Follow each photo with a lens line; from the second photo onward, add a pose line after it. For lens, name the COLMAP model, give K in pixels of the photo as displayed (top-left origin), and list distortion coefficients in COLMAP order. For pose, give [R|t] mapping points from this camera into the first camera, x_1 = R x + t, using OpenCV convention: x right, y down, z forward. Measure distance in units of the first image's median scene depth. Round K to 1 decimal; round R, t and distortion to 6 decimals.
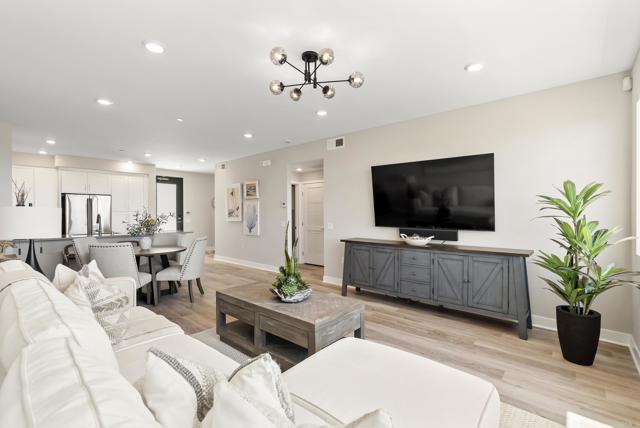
lens RADIAL K [[289.1, 0, 320.4], [0, 289.1, 212.1], [0, 0, 1]] dist [-0.000793, -0.000089]
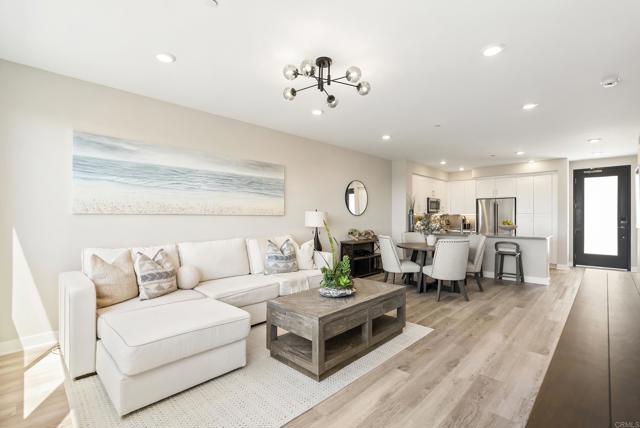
lens RADIAL K [[291.5, 0, 320.4], [0, 291.5, 216.8], [0, 0, 1]] dist [0.001466, 0.000458]
pose [[-0.045857, 0.003470, -0.998942, 0.617240], [0.003515, 0.999988, 0.003312, 0.006569], [0.998942, -0.003360, -0.045869, 0.633991]]
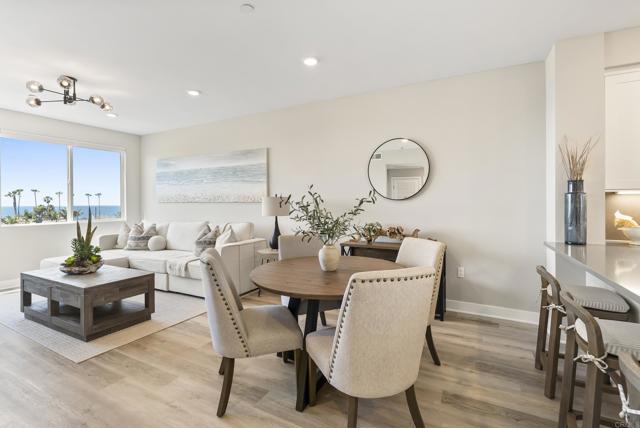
lens RADIAL K [[296.0, 0, 323.1], [0, 296.0, 204.2], [0, 0, 1]] dist [-0.000501, 0.000220]
pose [[-0.971229, 0.008522, -0.237996, -0.500400], [0.008877, 0.999961, -0.000417, 0.015947], [0.237983, -0.002518, -0.971266, 1.560356]]
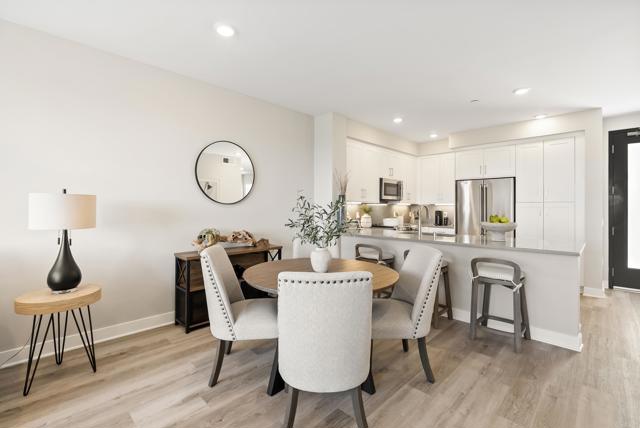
lens RADIAL K [[290.4, 0, 319.1], [0, 290.4, 206.6], [0, 0, 1]] dist [0.000121, 0.000249]
pose [[-0.054744, -0.000779, -0.998500, -0.089786], [0.001230, 0.999999, -0.000847, 0.013335], [0.998500, -0.001274, -0.054743, 1.070490]]
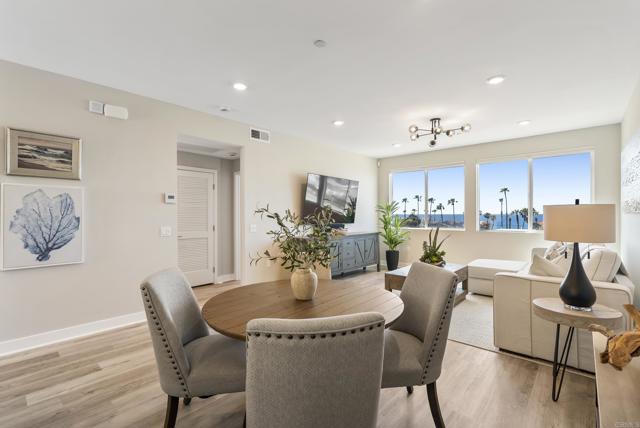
lens RADIAL K [[293.4, 0, 318.9], [0, 293.4, 212.4], [0, 0, 1]] dist [-0.000899, 0.000202]
pose [[0.008153, 0.005589, 0.999951, -1.074671], [-0.003236, 0.999979, -0.005563, 0.006886], [-0.999962, -0.003190, 0.008171, 1.019135]]
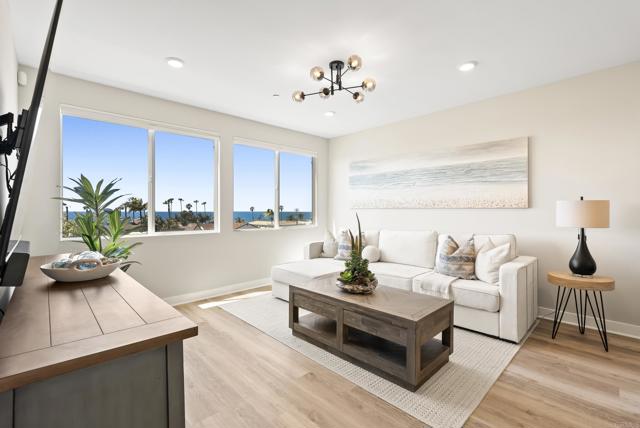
lens RADIAL K [[289.1, 0, 320.4], [0, 289.1, 212.1], [0, 0, 1]] dist [-0.000793, -0.000089]
pose [[-0.997164, 0.002076, 0.075227, -0.033606], [0.002149, 0.999997, 0.000882, 0.014709], [-0.075225, 0.001041, -0.997166, 1.294772]]
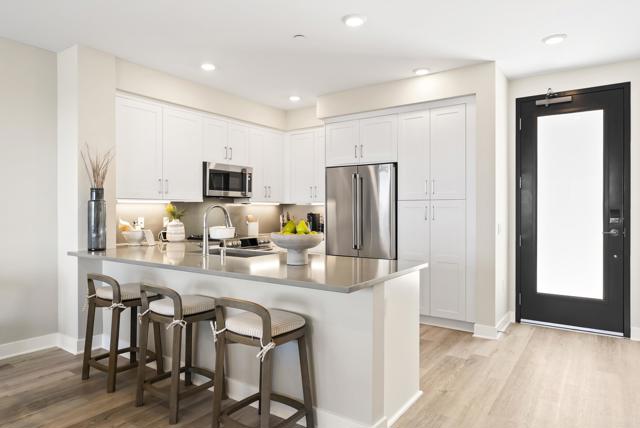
lens RADIAL K [[405.7, 0, 320.0], [0, 405.7, 214.0], [0, 0, 1]] dist [-0.002008, -0.001154]
pose [[0.116340, 0.012616, -0.993129, -0.239949], [0.006499, 0.999888, 0.013463, 0.016750], [0.993188, -0.008020, 0.116245, 1.462925]]
